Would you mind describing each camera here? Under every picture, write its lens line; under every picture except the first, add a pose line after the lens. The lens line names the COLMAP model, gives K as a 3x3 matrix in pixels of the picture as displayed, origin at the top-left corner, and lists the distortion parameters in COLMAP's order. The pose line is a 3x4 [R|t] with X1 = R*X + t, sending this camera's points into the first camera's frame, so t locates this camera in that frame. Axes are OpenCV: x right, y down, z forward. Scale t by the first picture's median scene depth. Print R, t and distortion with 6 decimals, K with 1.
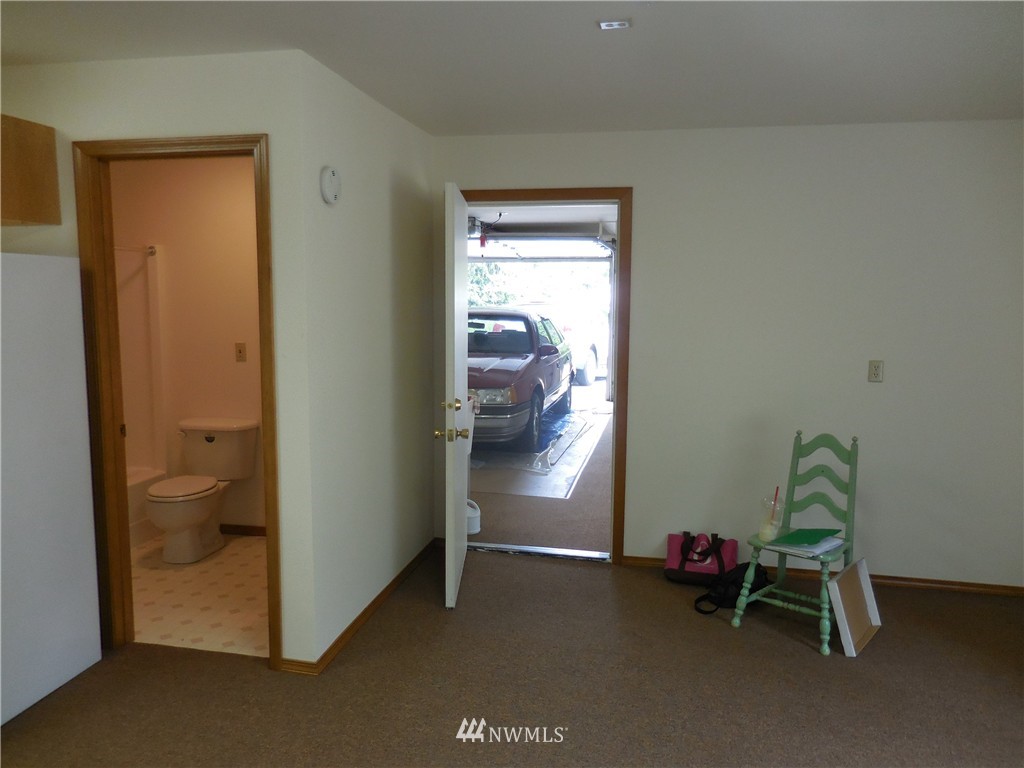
lens RADIAL K [[796.1, 0, 527.9], [0, 796.1, 378.2], [0, 0, 1]] dist [0.014381, 0.002147]
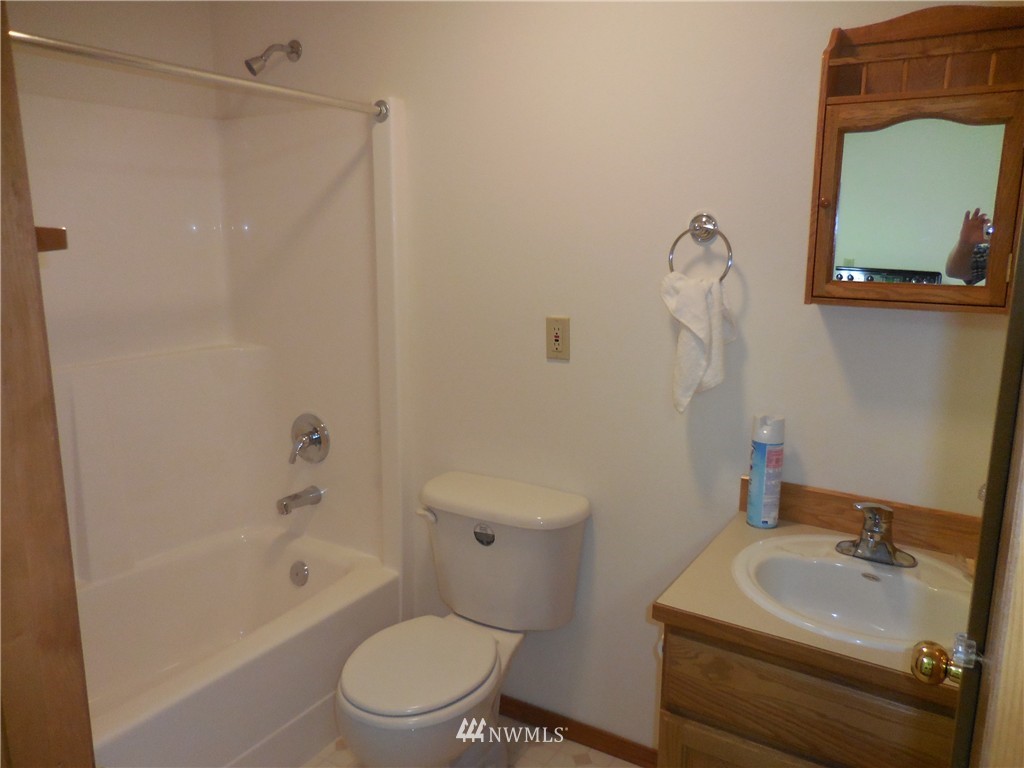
lens RADIAL K [[796.1, 0, 508.0], [0, 796.1, 385.3], [0, 0, 1]] dist [0.014381, 0.002147]
pose [[0.937915, 0.057051, -0.342142, -0.238658], [-0.033766, 0.996713, 0.073637, -0.039132], [0.345219, -0.057512, 0.936758, 0.591863]]
